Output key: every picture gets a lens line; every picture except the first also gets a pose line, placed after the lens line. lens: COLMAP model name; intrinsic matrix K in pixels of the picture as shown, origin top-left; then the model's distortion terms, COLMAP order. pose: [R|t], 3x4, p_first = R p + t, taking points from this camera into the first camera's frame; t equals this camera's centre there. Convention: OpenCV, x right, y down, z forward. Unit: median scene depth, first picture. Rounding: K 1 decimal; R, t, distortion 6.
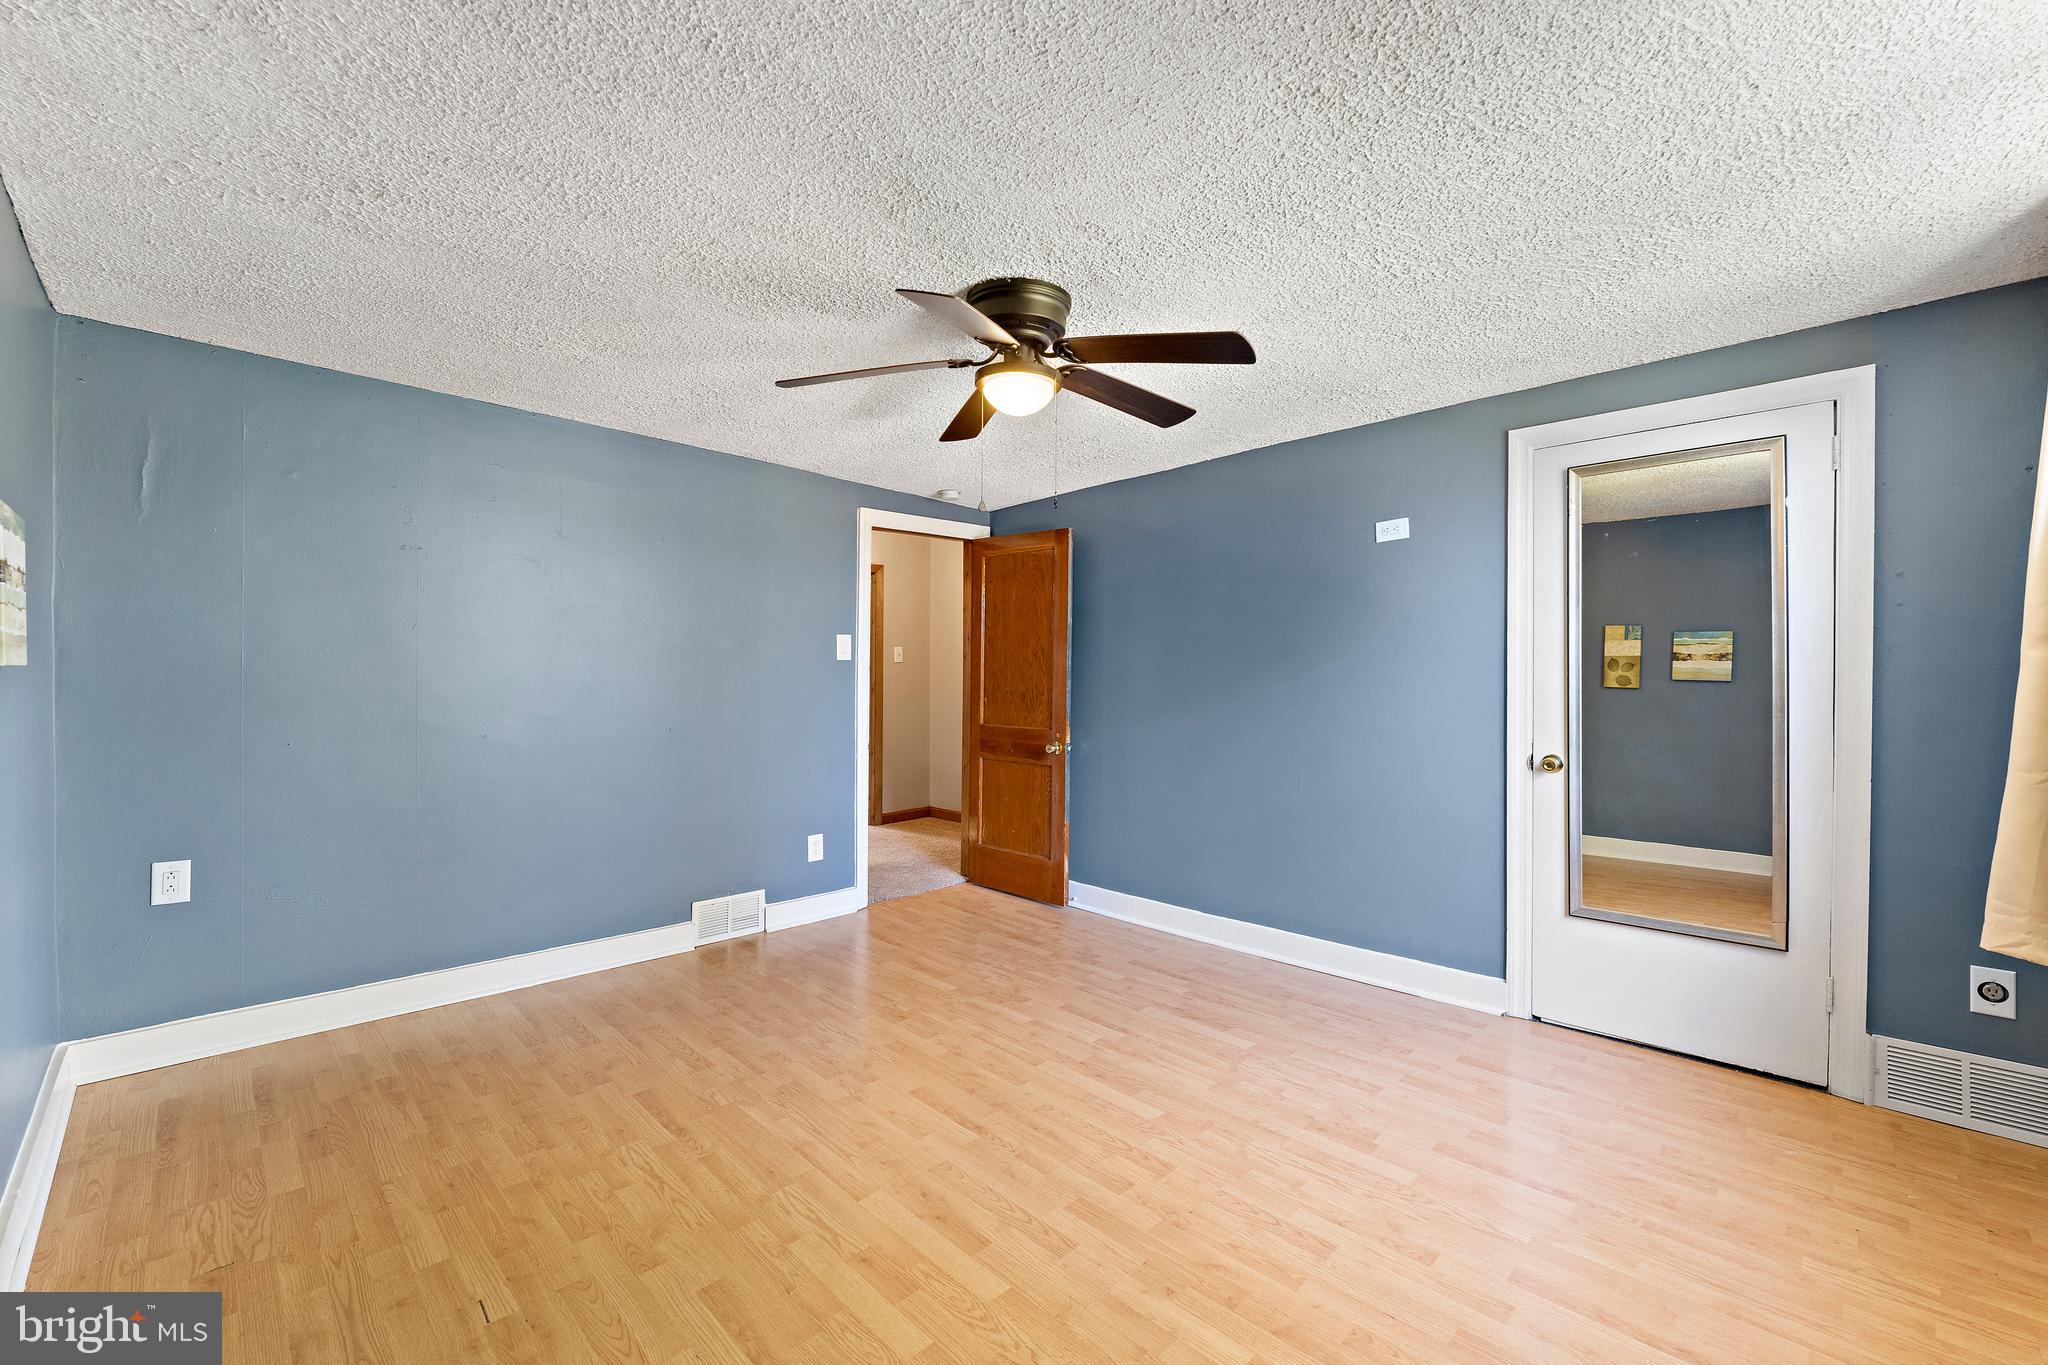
lens RADIAL K [[838.7, 0, 1020.2], [0, 838.7, 675.0], [0, 0, 1]] dist [-0.001746, -0.000305]
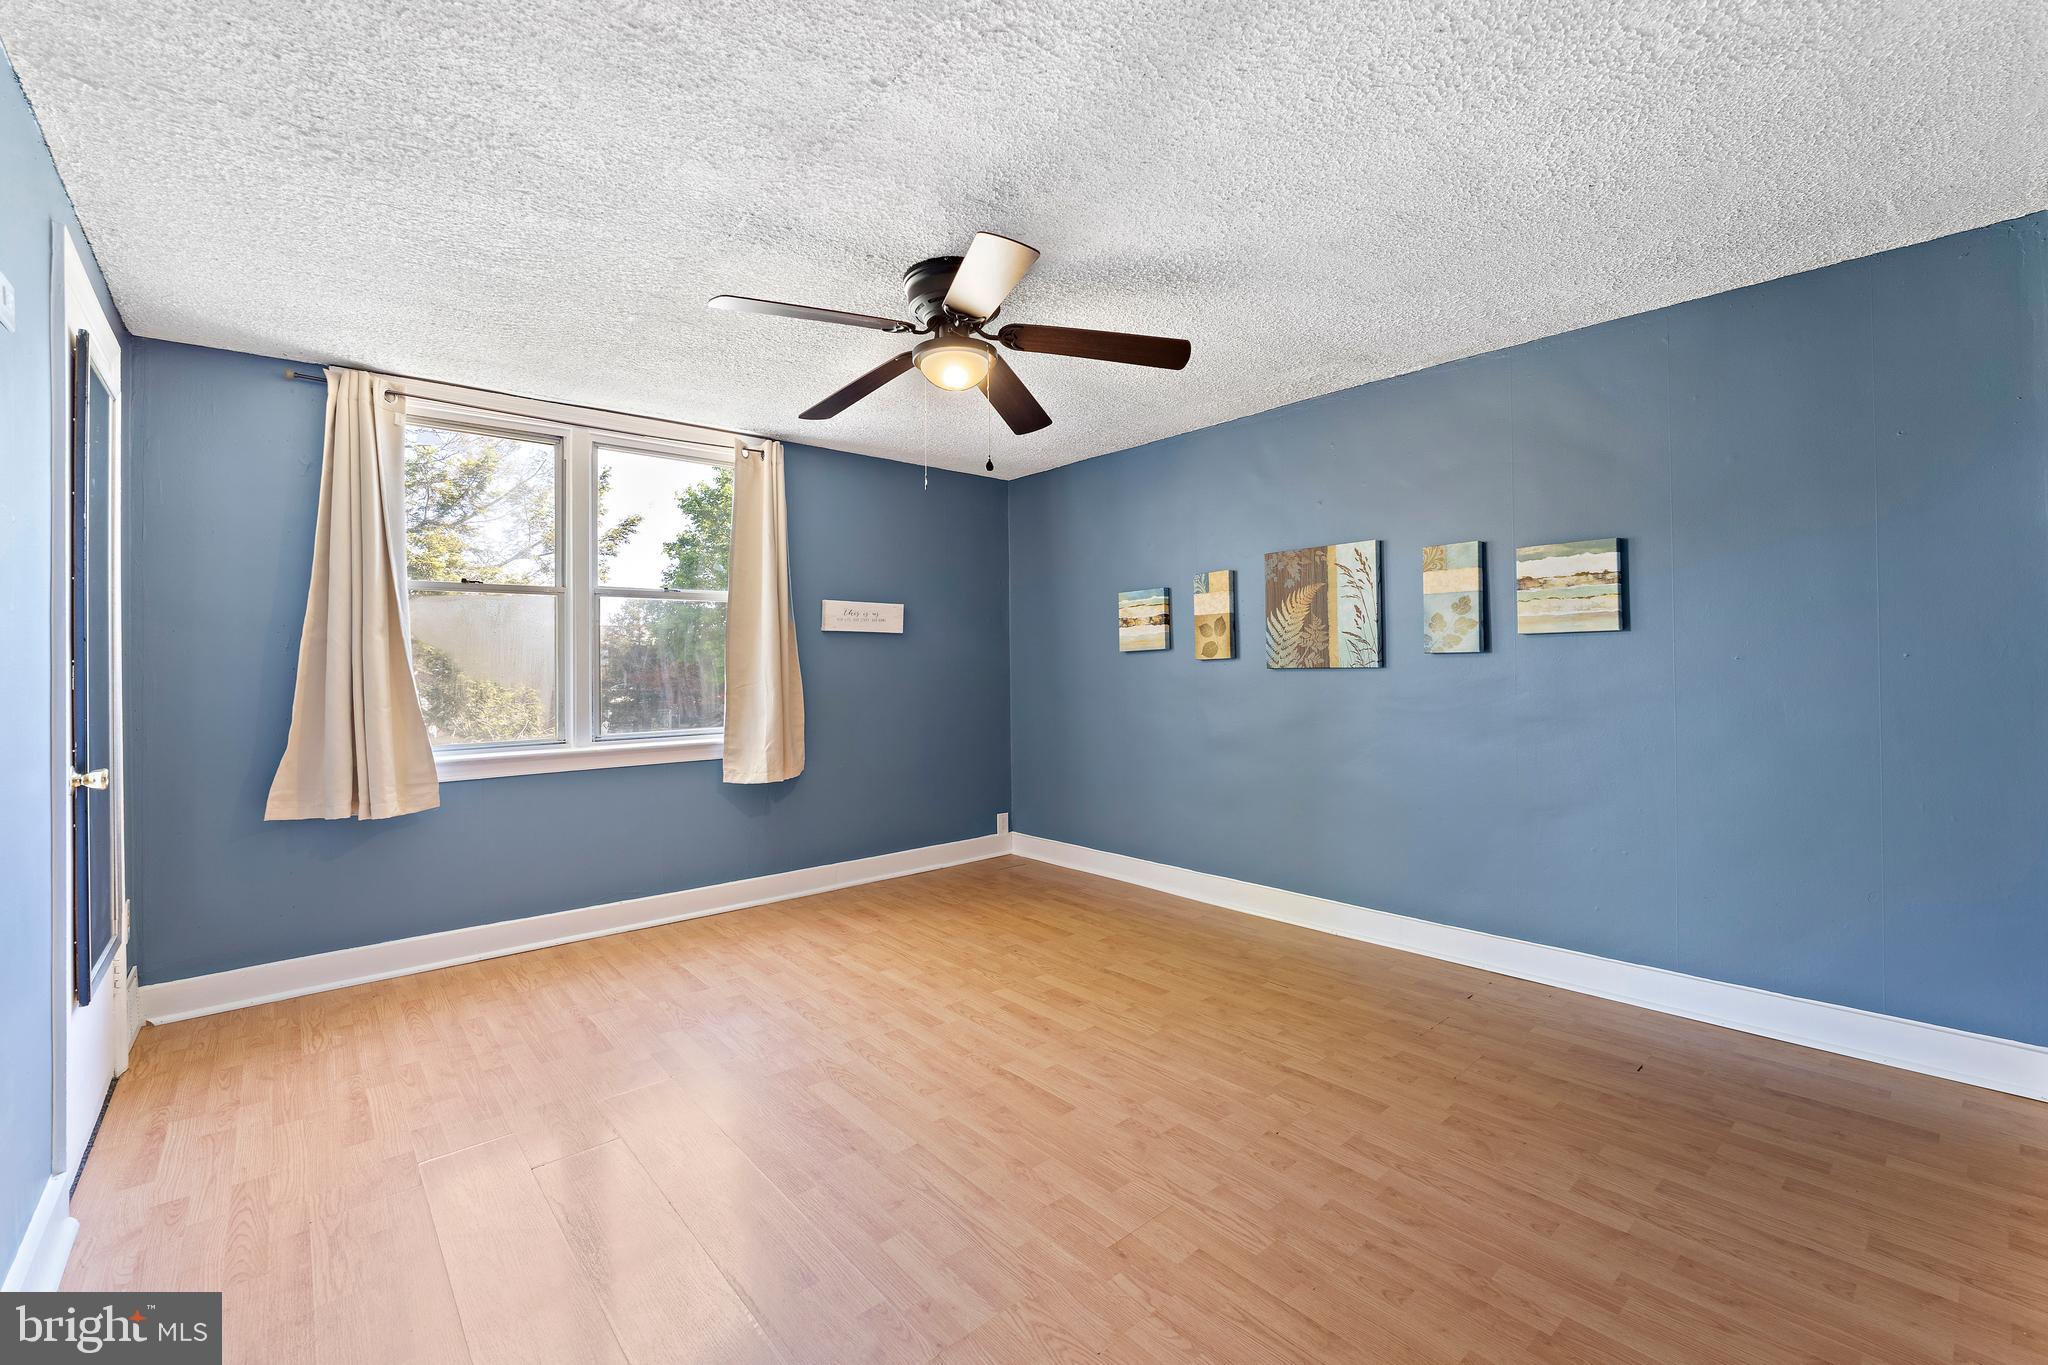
lens RADIAL K [[838.7, 0, 1026.6], [0, 838.7, 669.0], [0, 0, 1]] dist [-0.001746, -0.000305]
pose [[-0.997251, 0.009944, 0.073433, -0.164618], [0.010495, 0.999920, 0.007119, 0.035538], [-0.073357, 0.007870, -0.997275, 2.048541]]
